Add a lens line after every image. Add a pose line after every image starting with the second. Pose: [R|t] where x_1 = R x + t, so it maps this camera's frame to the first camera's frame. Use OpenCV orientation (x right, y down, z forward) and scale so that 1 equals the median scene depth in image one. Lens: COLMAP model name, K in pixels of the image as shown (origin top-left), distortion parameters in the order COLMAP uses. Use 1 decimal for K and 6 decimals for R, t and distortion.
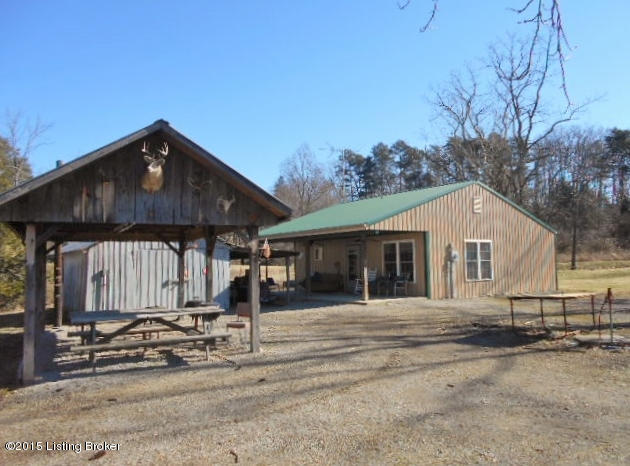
lens RADIAL K [[500.8, 0, 315.0], [0, 500.8, 233.0], [0, 0, 1]] dist [-0.058884, -0.000760]
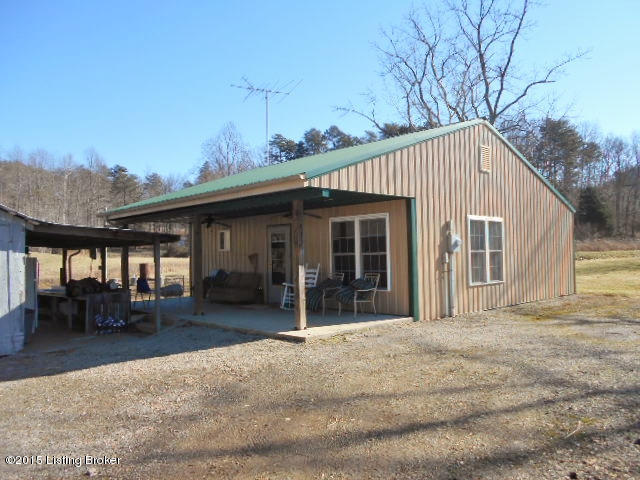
lens RADIAL K [[494.4, 0, 320.0], [0, 494.4, 240.0], [0, 0, 1]] dist [-0.003955, -0.002065]
pose [[0.989054, 0.000980, 0.147551, 0.040417], [-0.005493, 0.999529, 0.030182, 0.025419], [-0.147452, -0.030662, 0.988594, 0.444572]]
